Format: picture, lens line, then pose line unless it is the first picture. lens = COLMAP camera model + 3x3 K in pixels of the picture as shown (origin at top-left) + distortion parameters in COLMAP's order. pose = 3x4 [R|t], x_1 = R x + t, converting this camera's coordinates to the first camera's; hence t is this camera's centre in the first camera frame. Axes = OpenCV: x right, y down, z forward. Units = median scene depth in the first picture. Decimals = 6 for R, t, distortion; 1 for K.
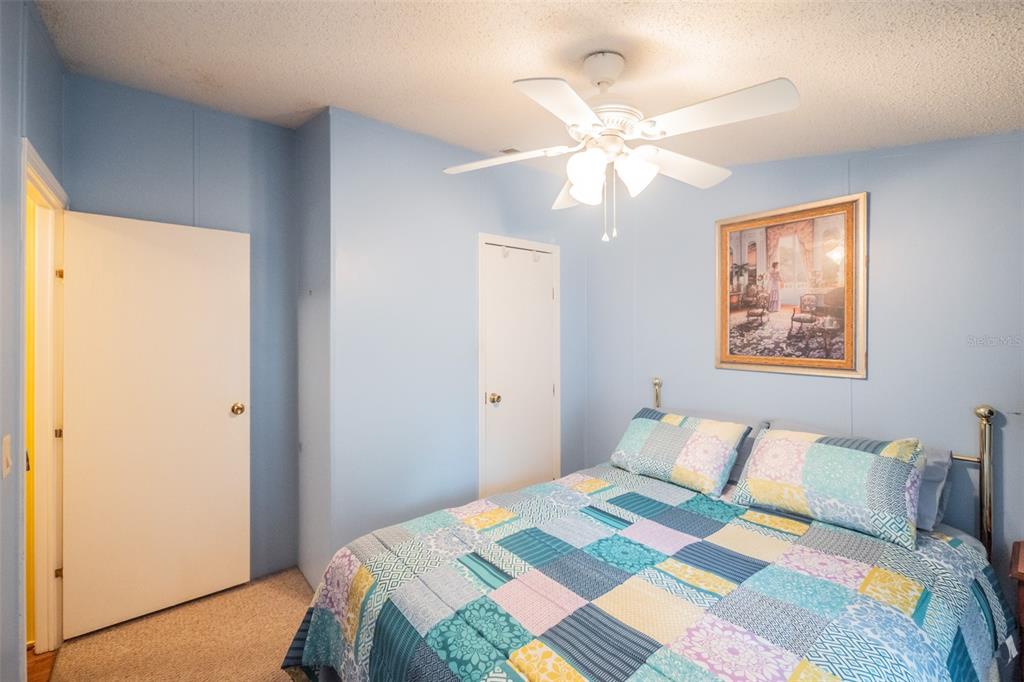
lens RADIAL K [[435.0, 0, 511.6], [0, 435.0, 335.1], [0, 0, 1]] dist [-0.002117, -0.001126]
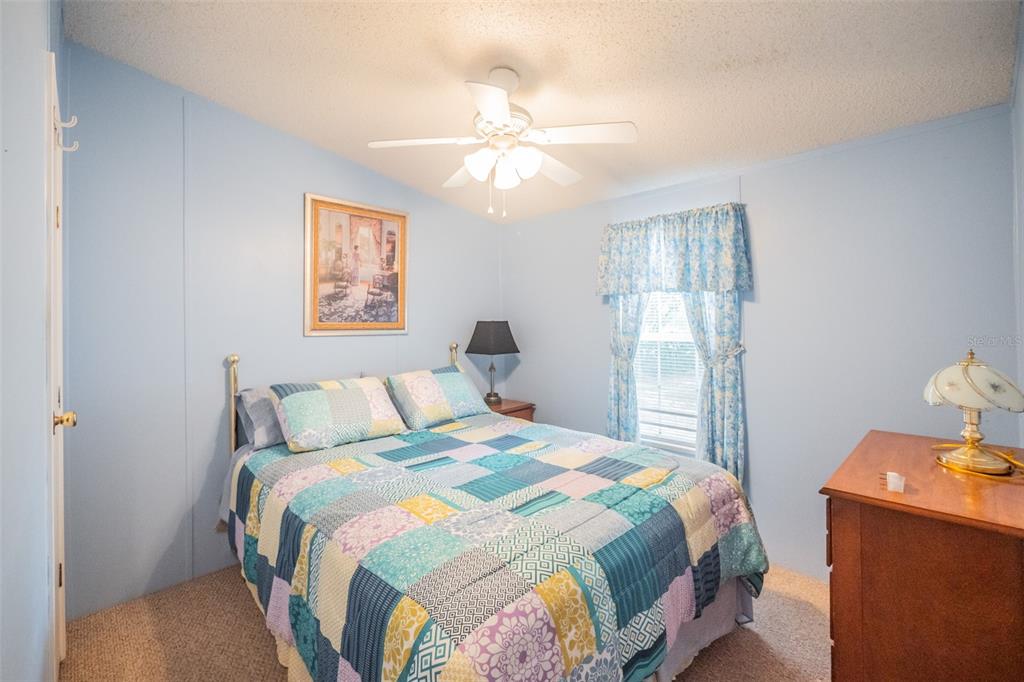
lens RADIAL K [[435.0, 0, 507.7], [0, 435.0, 320.8], [0, 0, 1]] dist [-0.002117, -0.001126]
pose [[-0.084082, 0.006950, 0.996435, -0.689973], [0.014064, 0.999884, -0.005787, 0.061928], [-0.996360, 0.013528, -0.084170, 0.720692]]
